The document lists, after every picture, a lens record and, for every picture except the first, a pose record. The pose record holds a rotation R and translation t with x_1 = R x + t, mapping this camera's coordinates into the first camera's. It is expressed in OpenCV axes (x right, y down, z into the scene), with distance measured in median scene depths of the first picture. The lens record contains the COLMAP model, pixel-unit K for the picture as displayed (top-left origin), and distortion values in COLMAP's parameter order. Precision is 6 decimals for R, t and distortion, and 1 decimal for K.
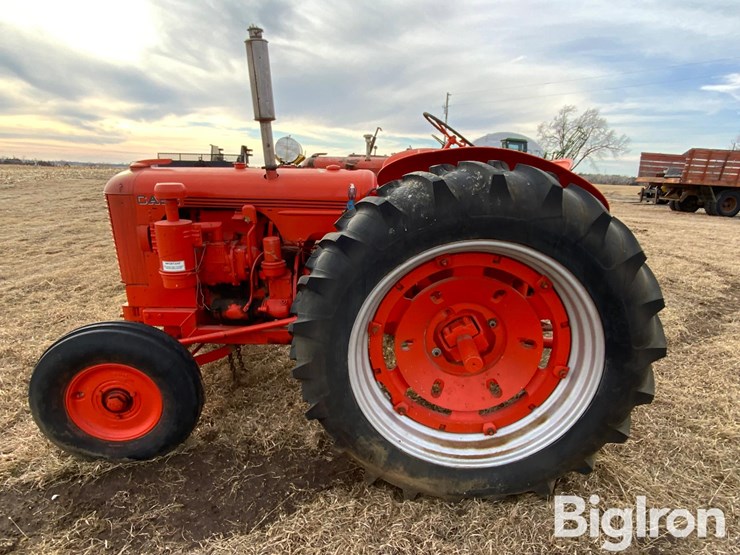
lens RADIAL K [[421.2, 0, 372.3], [0, 421.2, 278.1], [0, 0, 1]] dist [0.006742, -0.007669]
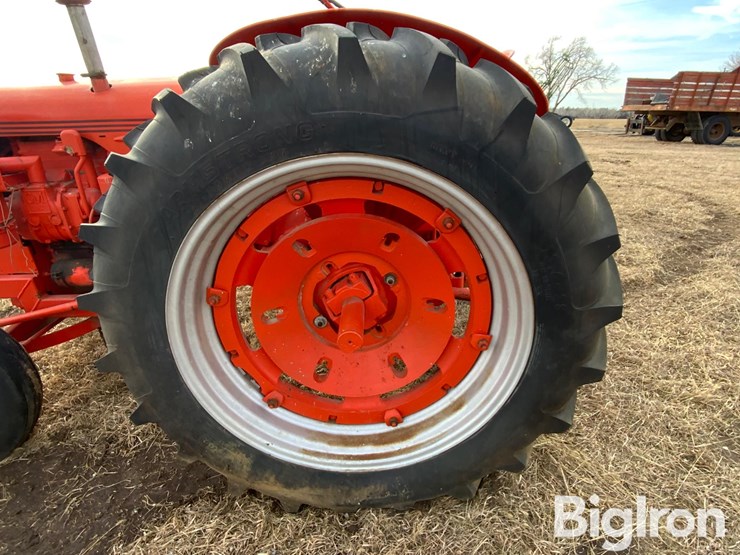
lens RADIAL K [[421.2, 0, 372.3], [0, 421.2, 278.1], [0, 0, 1]] dist [0.006742, -0.007669]
pose [[0.998578, -0.047634, 0.023918, 0.225697], [0.044326, 0.991332, 0.123676, 0.013657], [-0.029602, -0.122440, 0.992034, 0.273201]]
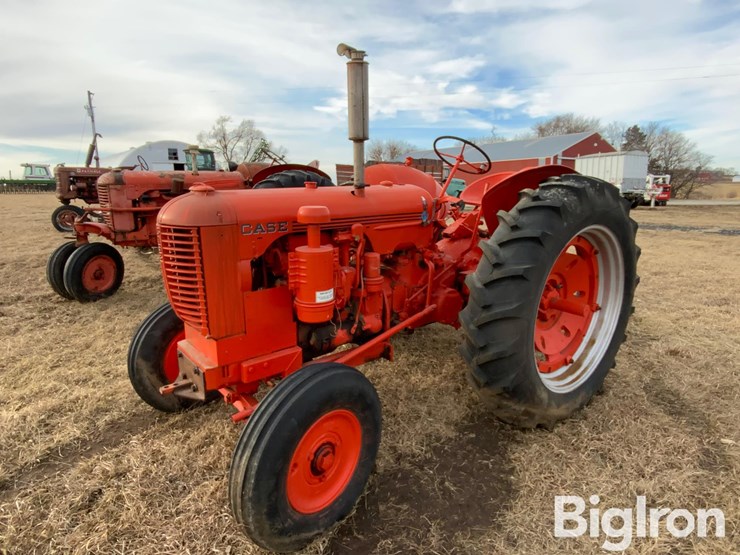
lens RADIAL K [[460.9, 0, 370.0], [0, 460.9, 277.5], [0, 0, 1]] dist [0.026790, -0.003971]
pose [[0.750983, -0.162775, 0.639945, -1.132508], [0.192682, 0.980982, 0.023406, -0.078339], [-0.631584, 0.105728, 0.768065, 0.185933]]
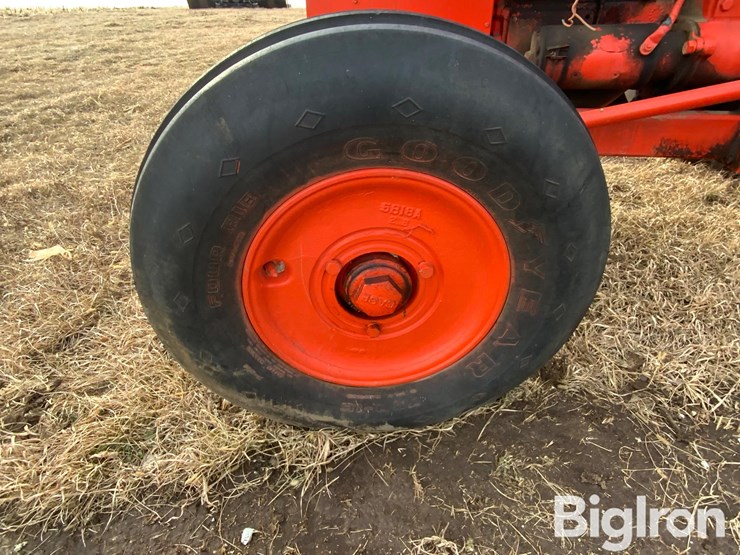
lens RADIAL K [[421.2, 0, 372.3], [0, 421.2, 278.1], [0, 0, 1]] dist [0.006742, -0.007669]
pose [[0.996683, 0.029430, -0.075878, -0.612864], [-0.005571, 0.954814, 0.297152, 0.190755], [0.081194, -0.295743, 0.951811, 0.711099]]
